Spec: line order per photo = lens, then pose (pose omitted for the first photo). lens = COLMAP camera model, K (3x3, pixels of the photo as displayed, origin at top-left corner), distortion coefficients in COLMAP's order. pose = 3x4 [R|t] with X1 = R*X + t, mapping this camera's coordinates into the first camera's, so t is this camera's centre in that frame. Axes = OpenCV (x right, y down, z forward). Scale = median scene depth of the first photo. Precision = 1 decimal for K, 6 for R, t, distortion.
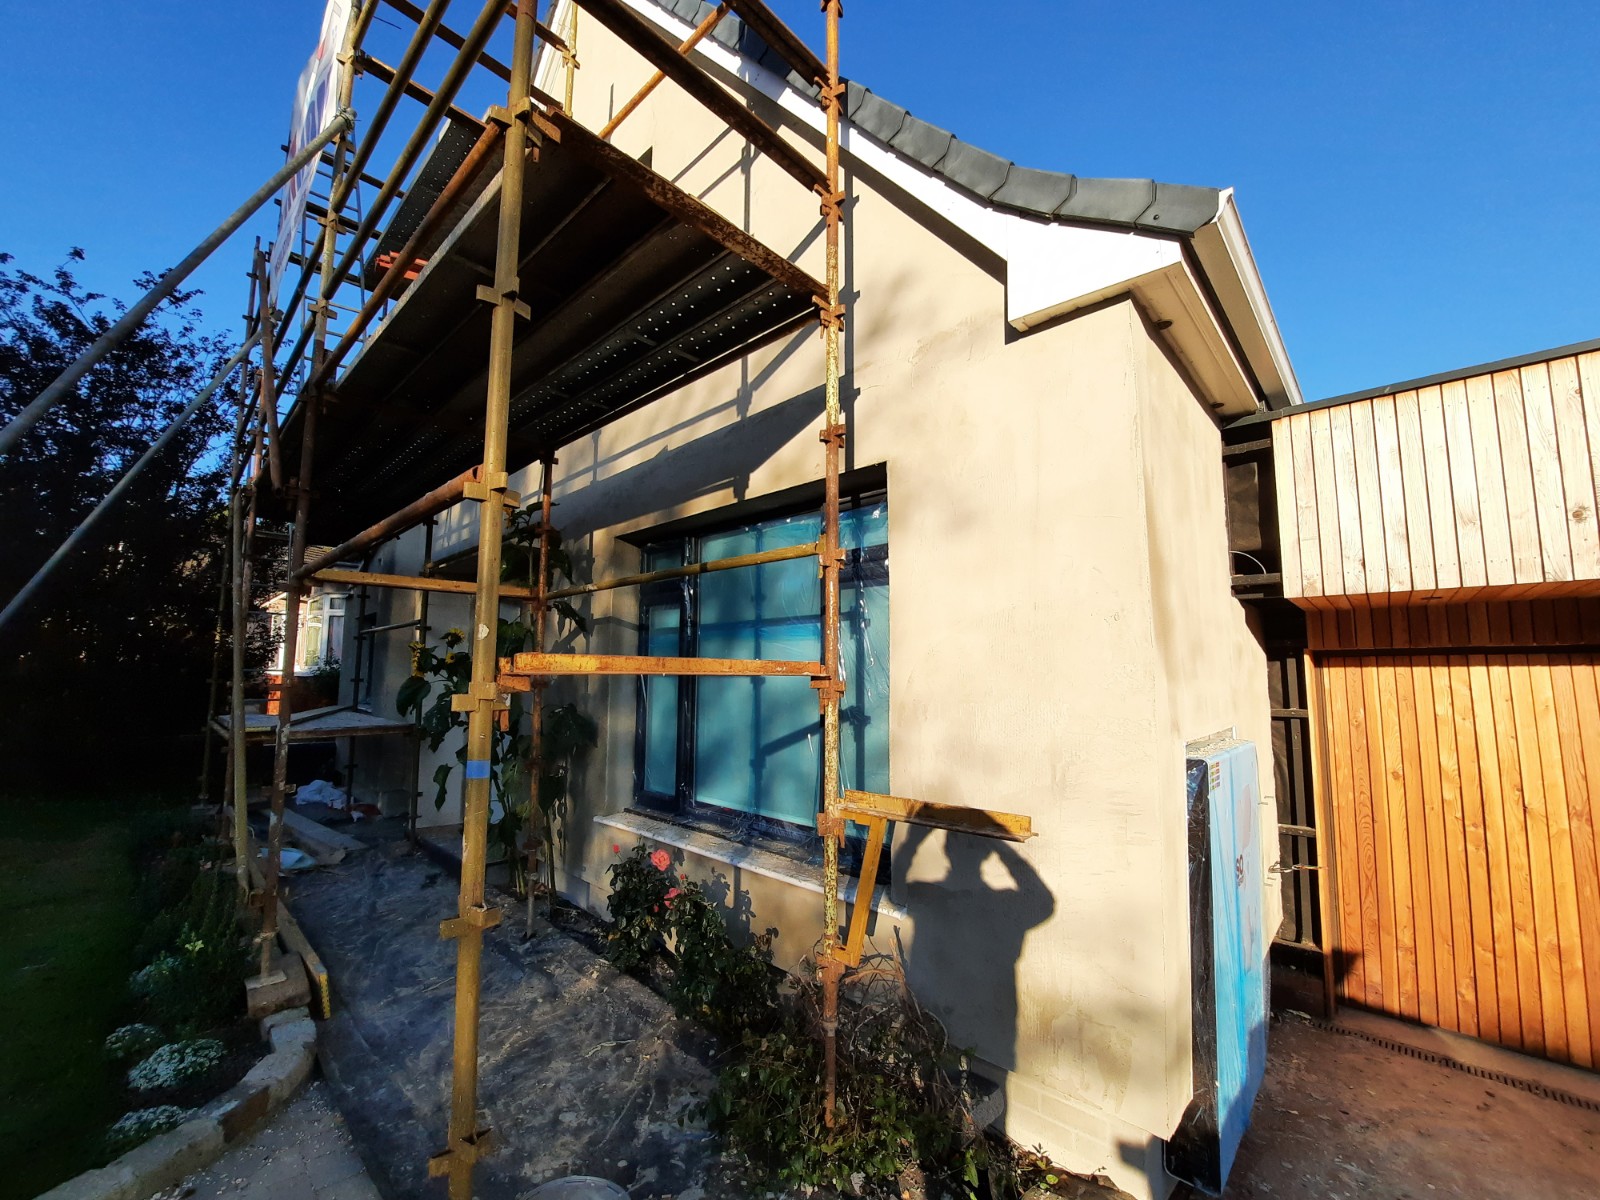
lens RADIAL K [[637.4, 0, 799.3], [0, 637.4, 607.5], [0, 0, 1]] dist [-0.023814, 0.002416]
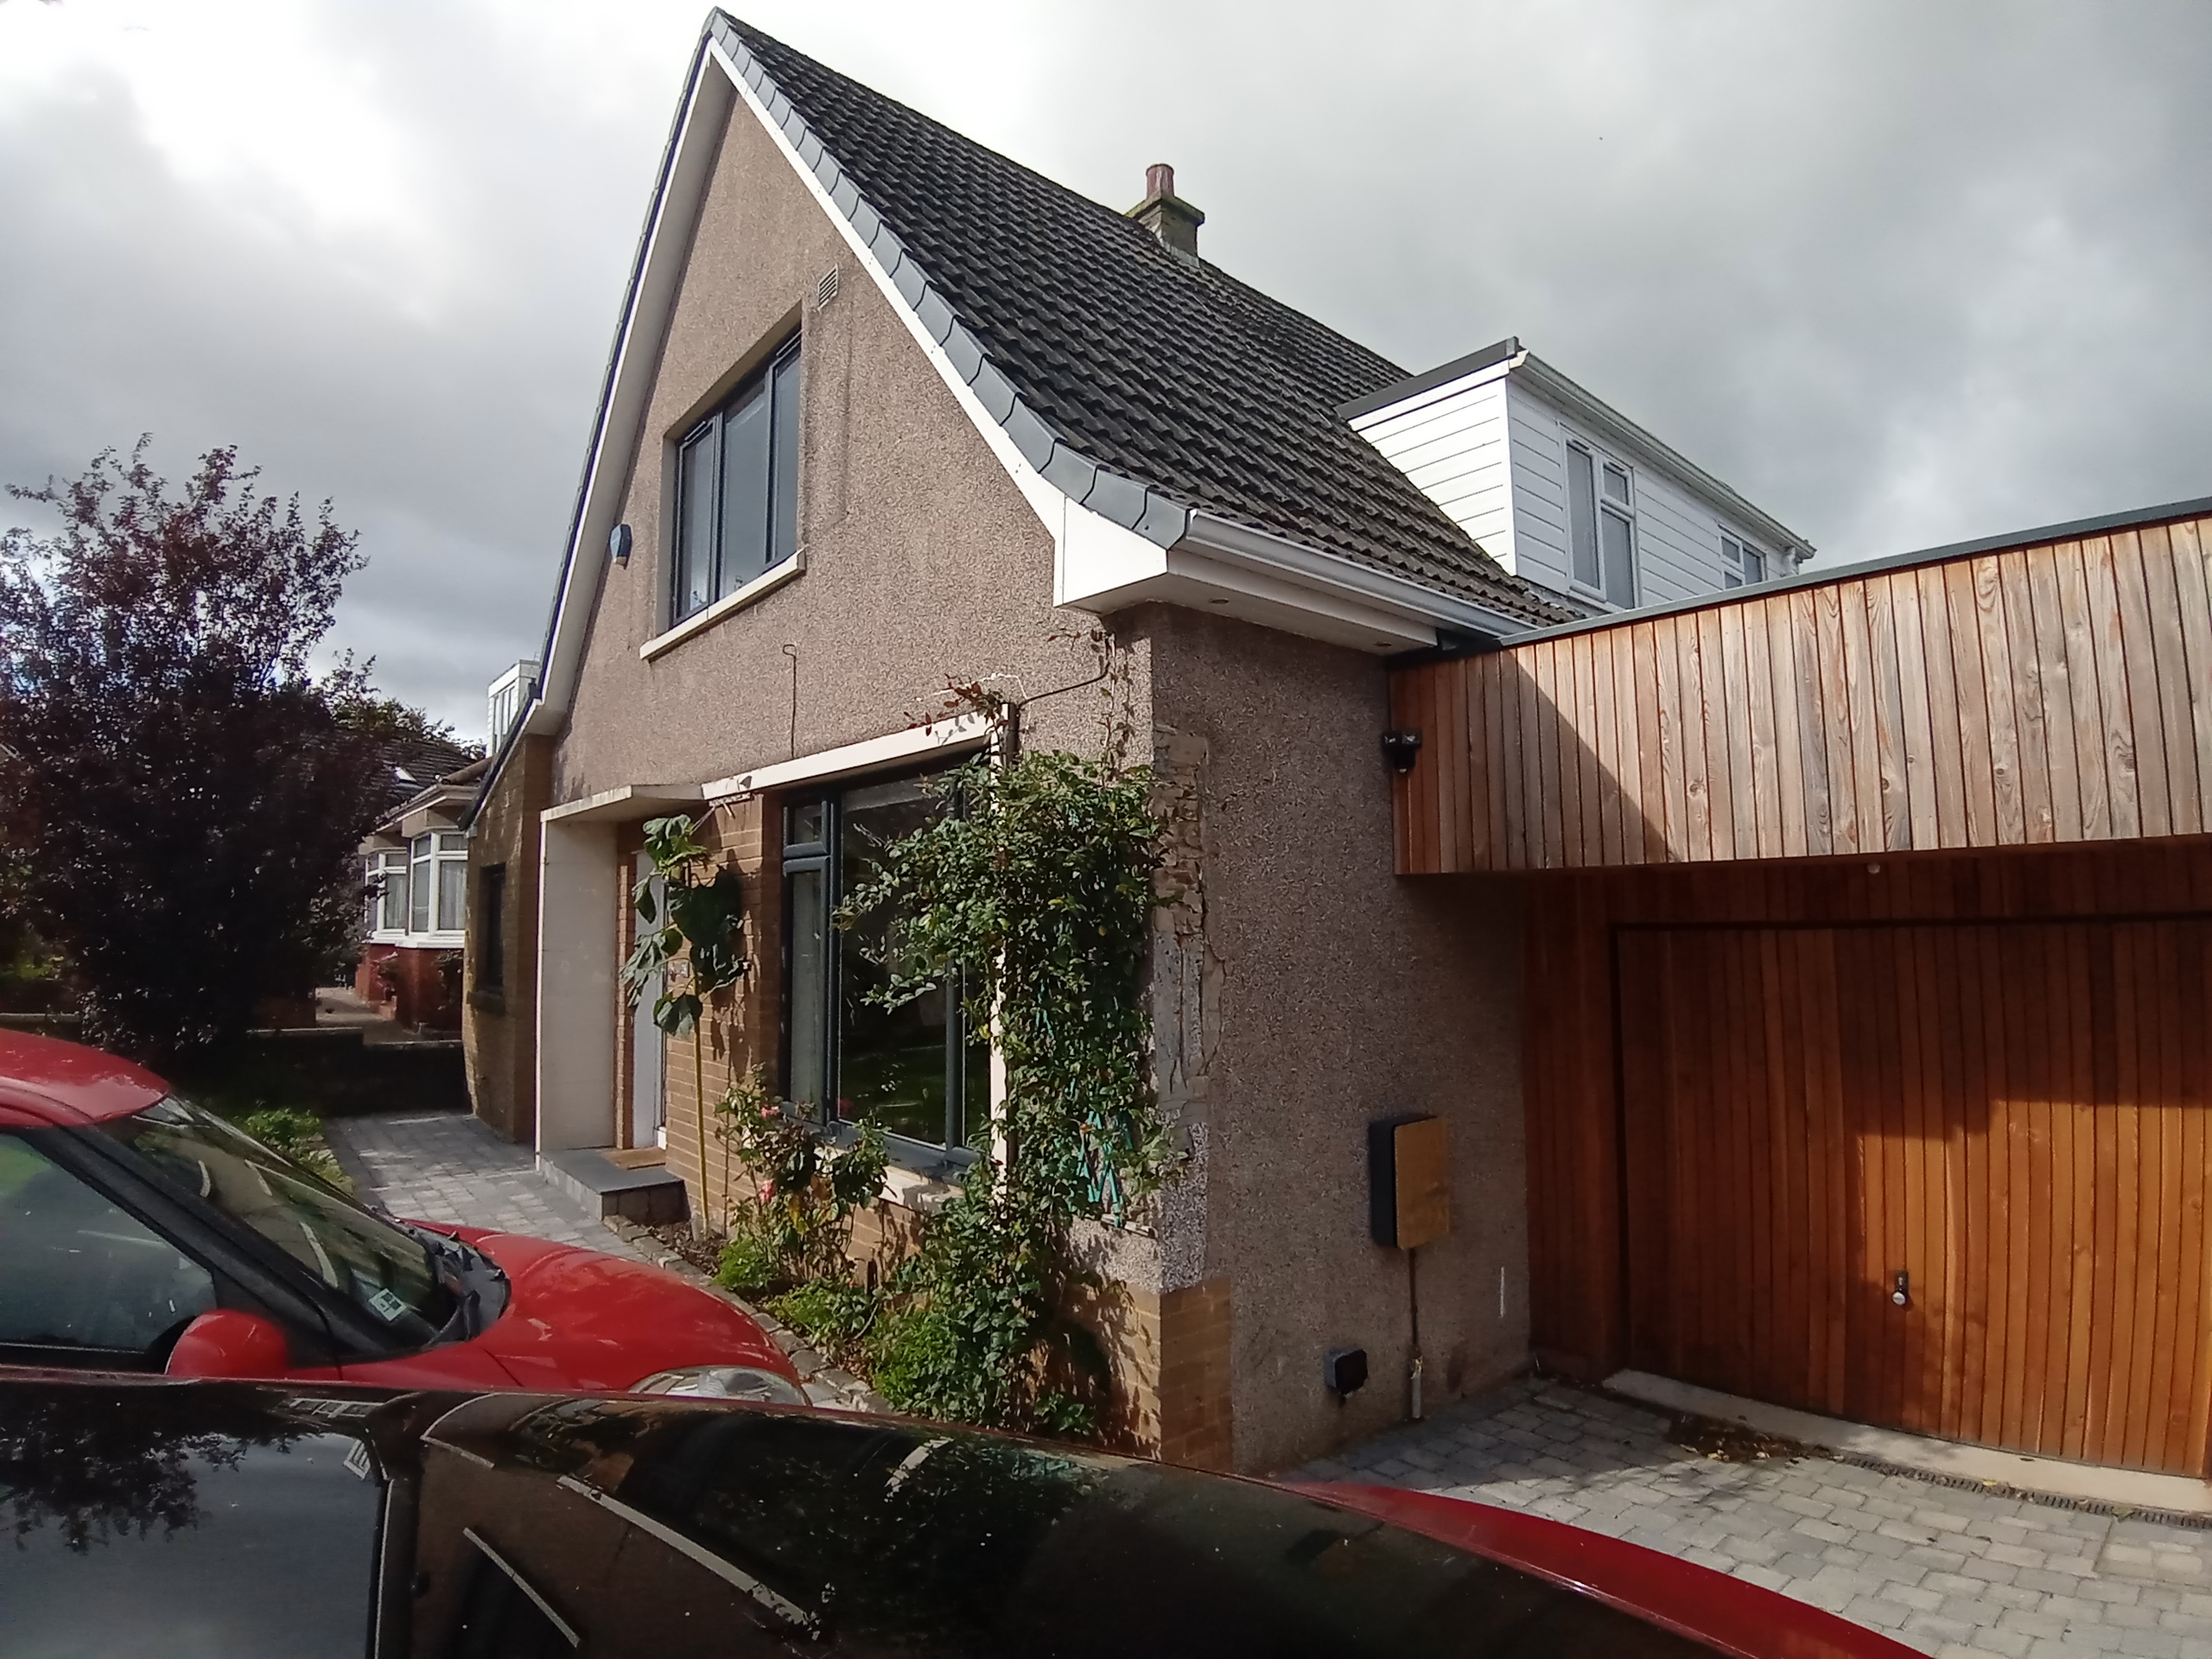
lens RADIAL K [[1120.7, 0, 1106.0], [0, 1120.7, 829.5], [0, 0, 1]] dist [-0.059775, -0.025986]
pose [[0.994843, -0.020667, -0.099304, 0.491449], [0.022285, 0.999636, 0.015212, -0.114628], [0.098953, -0.017346, 0.994941, -0.585362]]
